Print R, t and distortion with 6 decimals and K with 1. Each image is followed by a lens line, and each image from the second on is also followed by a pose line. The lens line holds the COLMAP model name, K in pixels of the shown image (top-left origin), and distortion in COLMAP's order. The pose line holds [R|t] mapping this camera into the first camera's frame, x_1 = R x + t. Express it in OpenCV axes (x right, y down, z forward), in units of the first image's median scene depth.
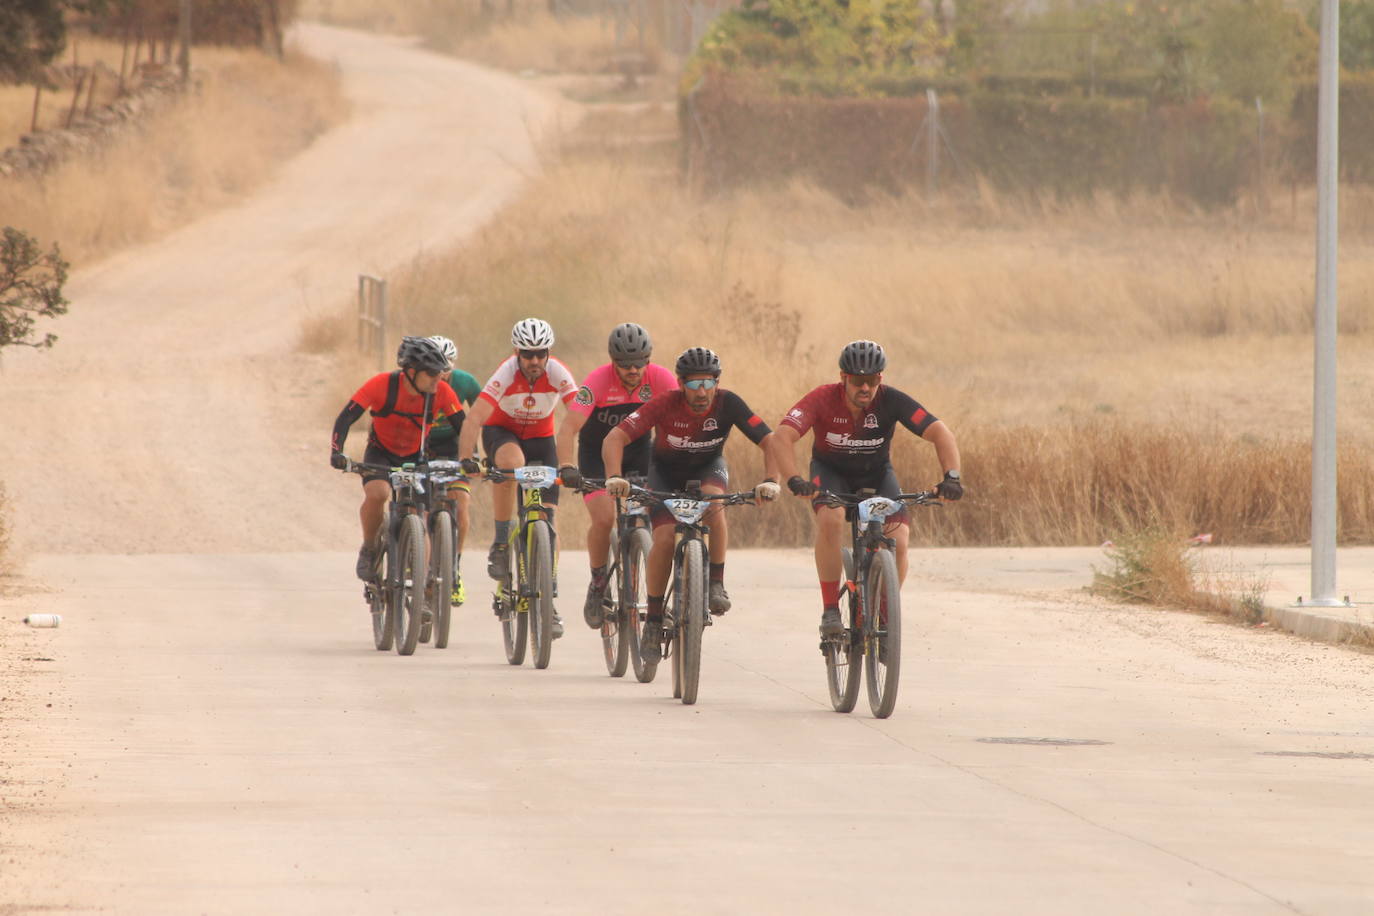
lens RADIAL K [[6876.9, 0, 687.0], [0, 6876.9, 458.0], [0, 0, 1]] dist [0.486660, 9.683433]
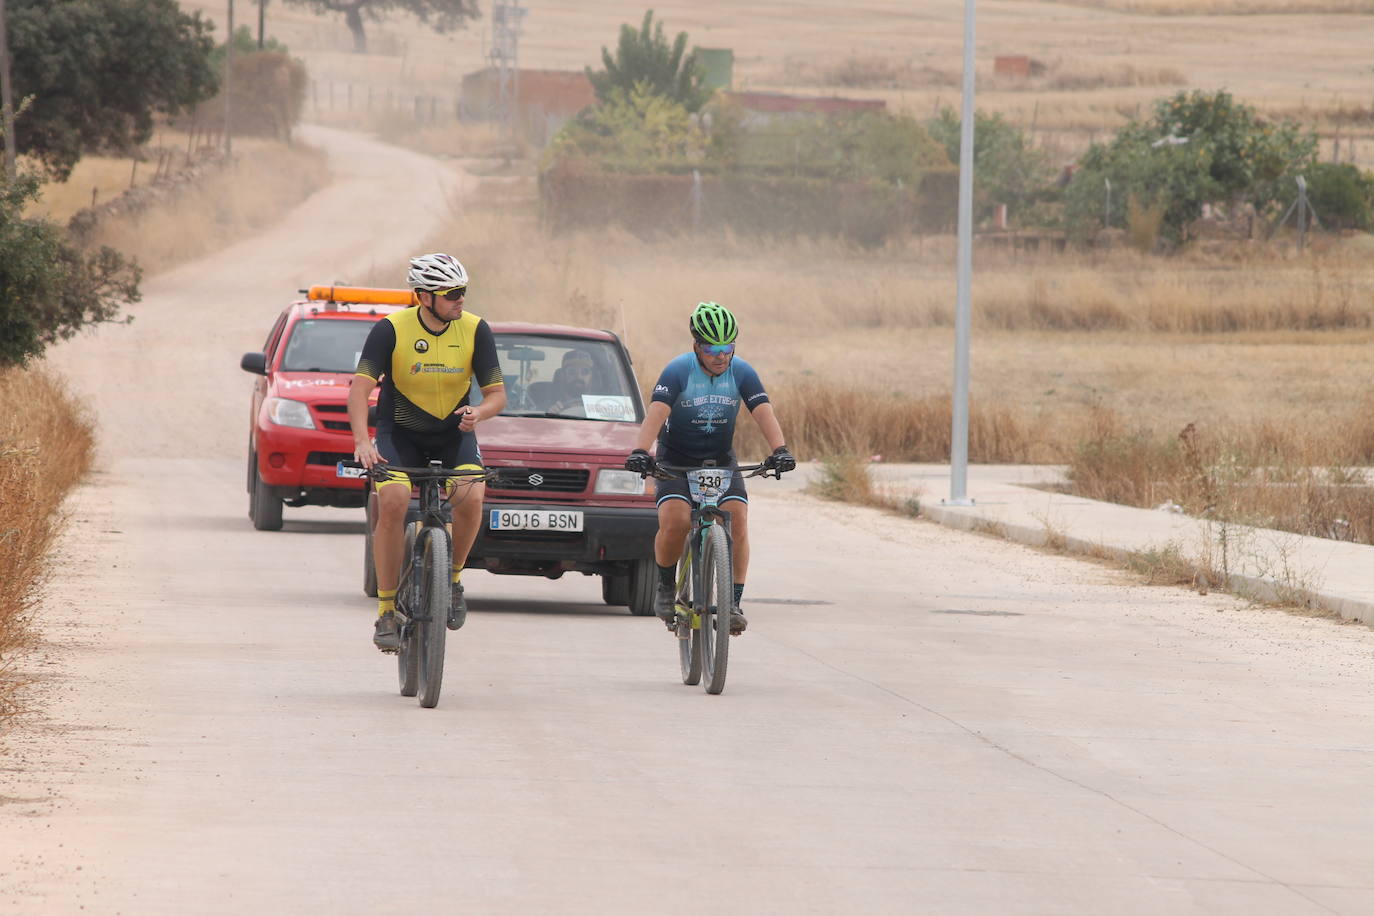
lens RADIAL K [[5680.6, 0, 687.0], [0, 5680.6, 458.0], [0, 0, 1]] dist [0.449662, 0.729314]
pose [[0.999702, 0.014278, 0.019808, 0.008040], [-0.014386, 0.999882, 0.005344, 0.006129], [-0.019729, -0.005627, 0.999790, -0.317820]]
